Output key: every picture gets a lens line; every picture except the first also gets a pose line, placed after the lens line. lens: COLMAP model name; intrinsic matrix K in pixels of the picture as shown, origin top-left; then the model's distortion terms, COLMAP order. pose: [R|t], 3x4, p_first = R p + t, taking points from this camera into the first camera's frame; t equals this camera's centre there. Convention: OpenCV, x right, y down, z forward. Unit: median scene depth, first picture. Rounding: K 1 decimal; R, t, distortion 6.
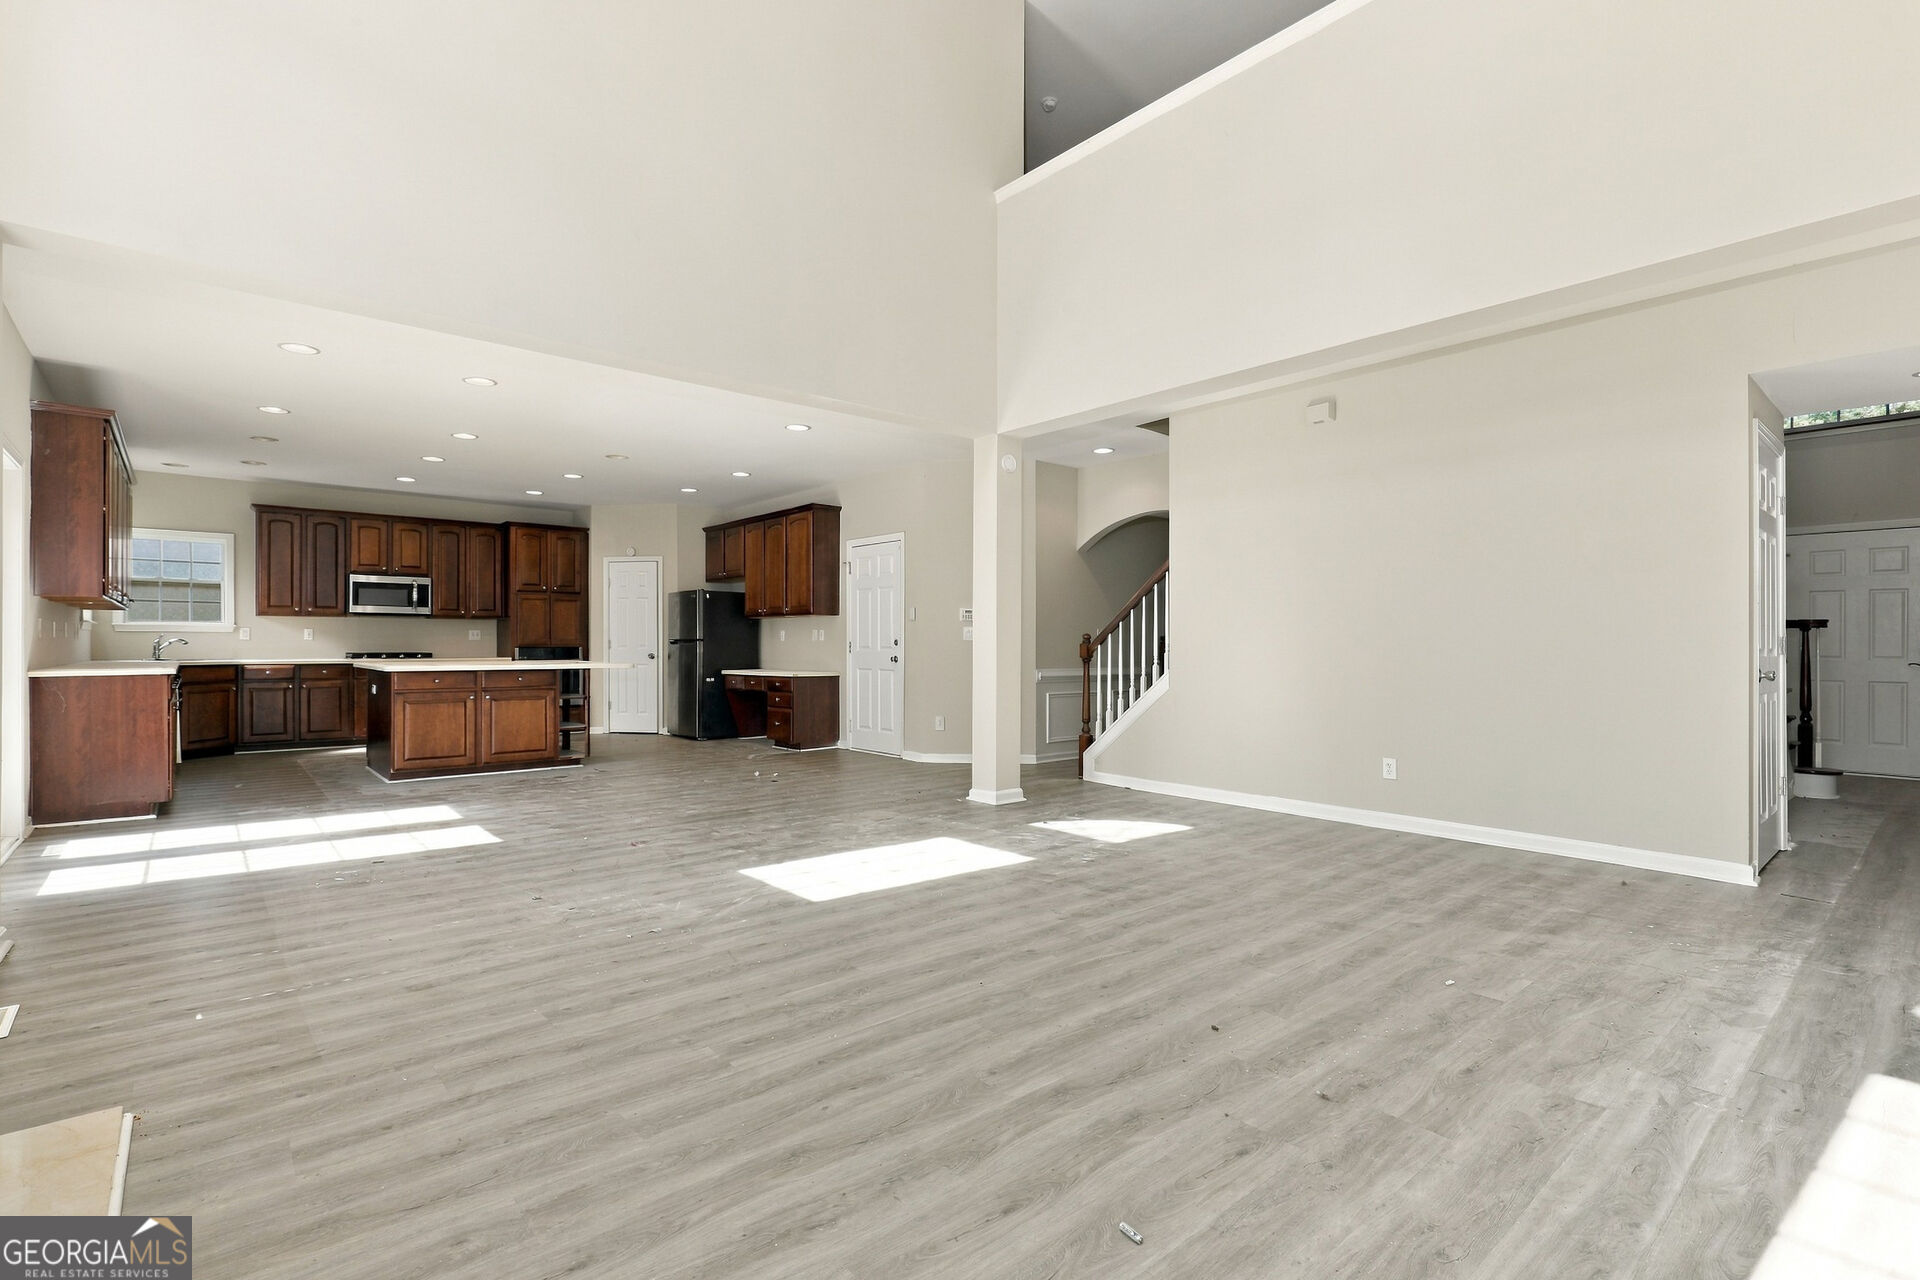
lens RADIAL K [[906.4, 0, 952.7], [0, 906.4, 647.7], [0, 0, 1]] dist [0.003665, 0.000600]
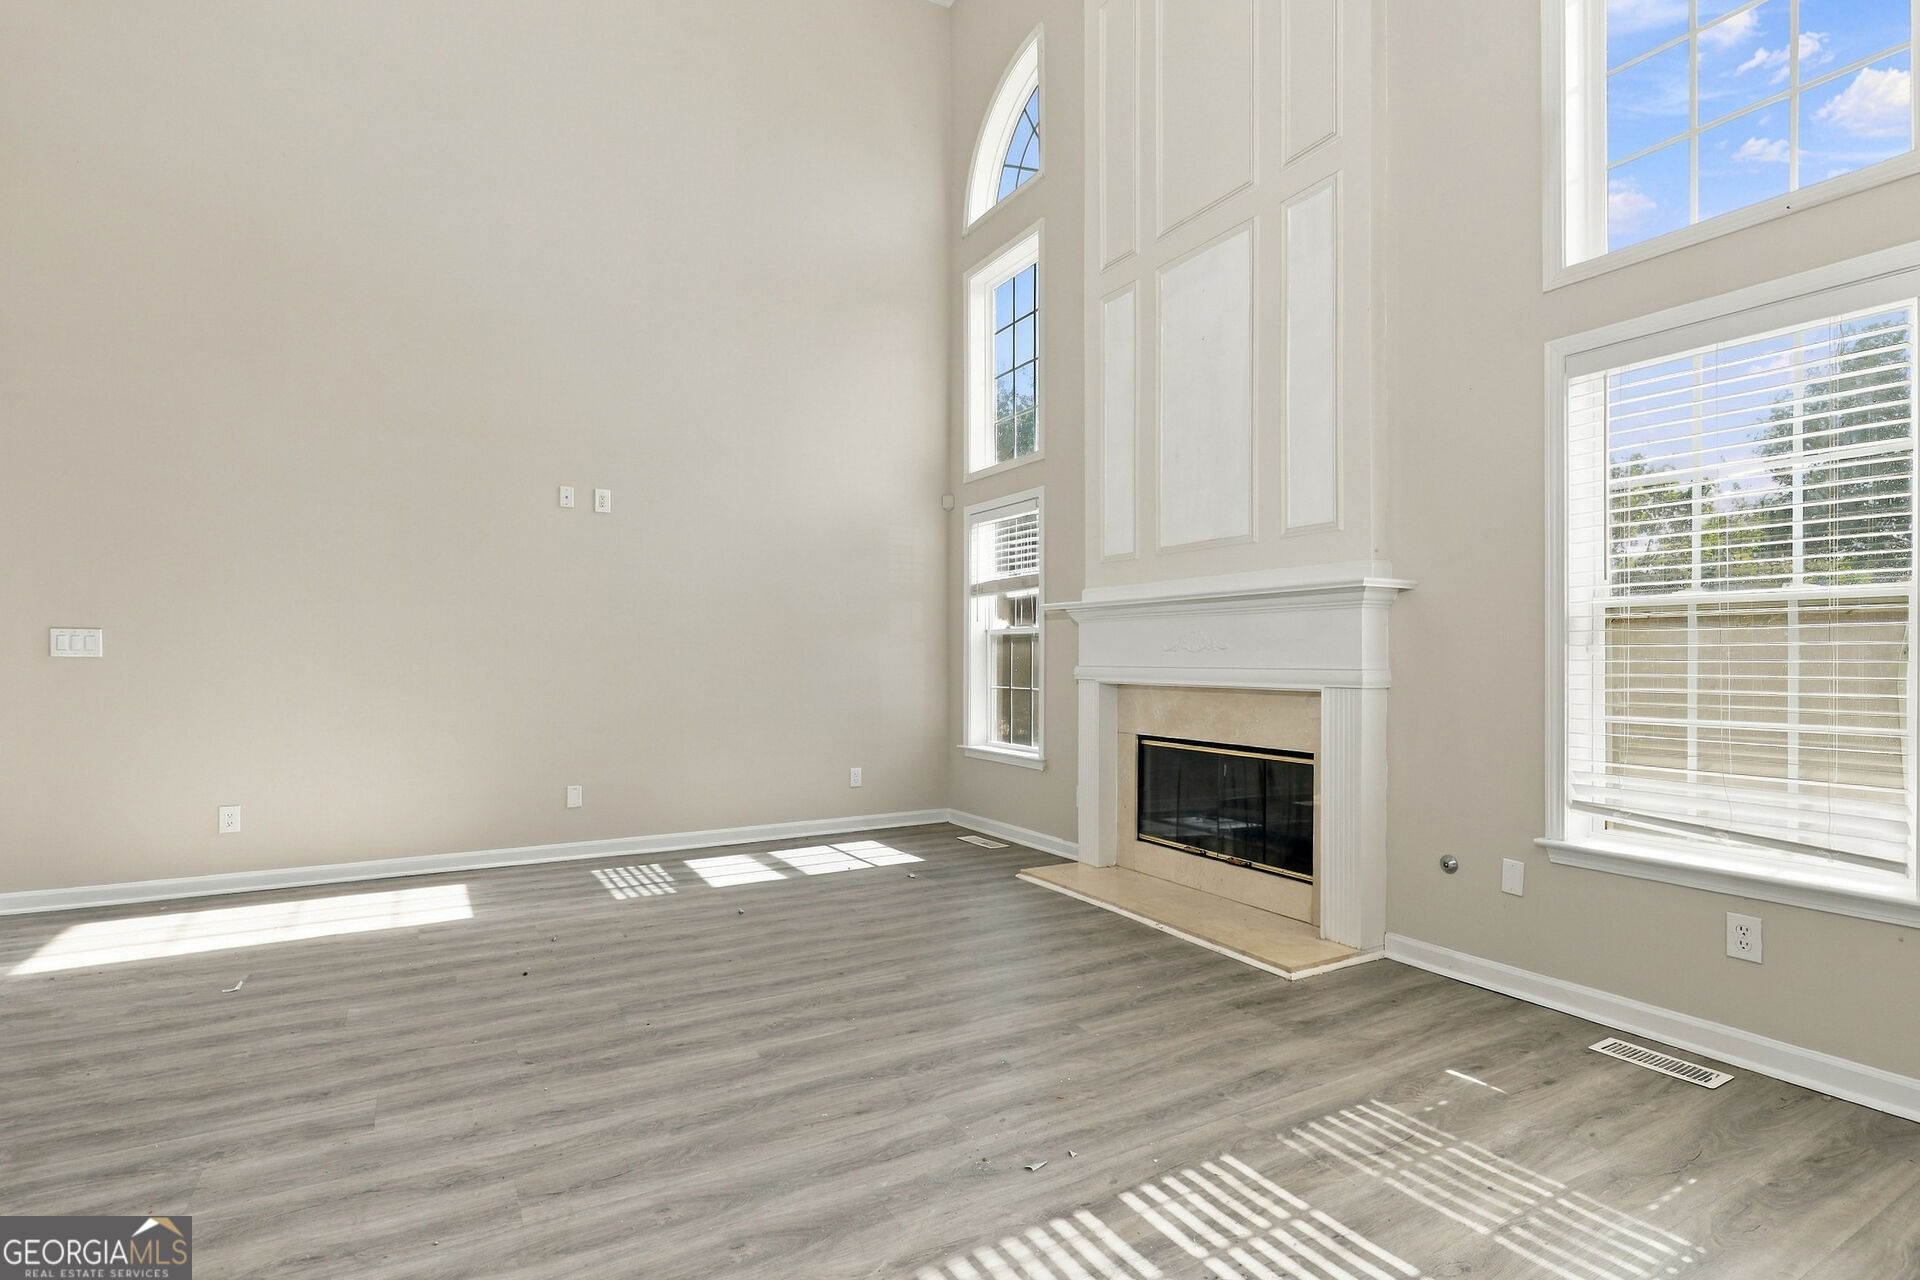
lens RADIAL K [[906.4, 0, 952.7], [0, 906.4, 647.7], [0, 0, 1]] dist [0.003665, 0.000600]
pose [[-0.982567, -0.000782, 0.185909, -0.476767], [-0.002619, 0.999950, -0.009635, -0.013155], [-0.185892, -0.009954, -0.982520, 1.959598]]
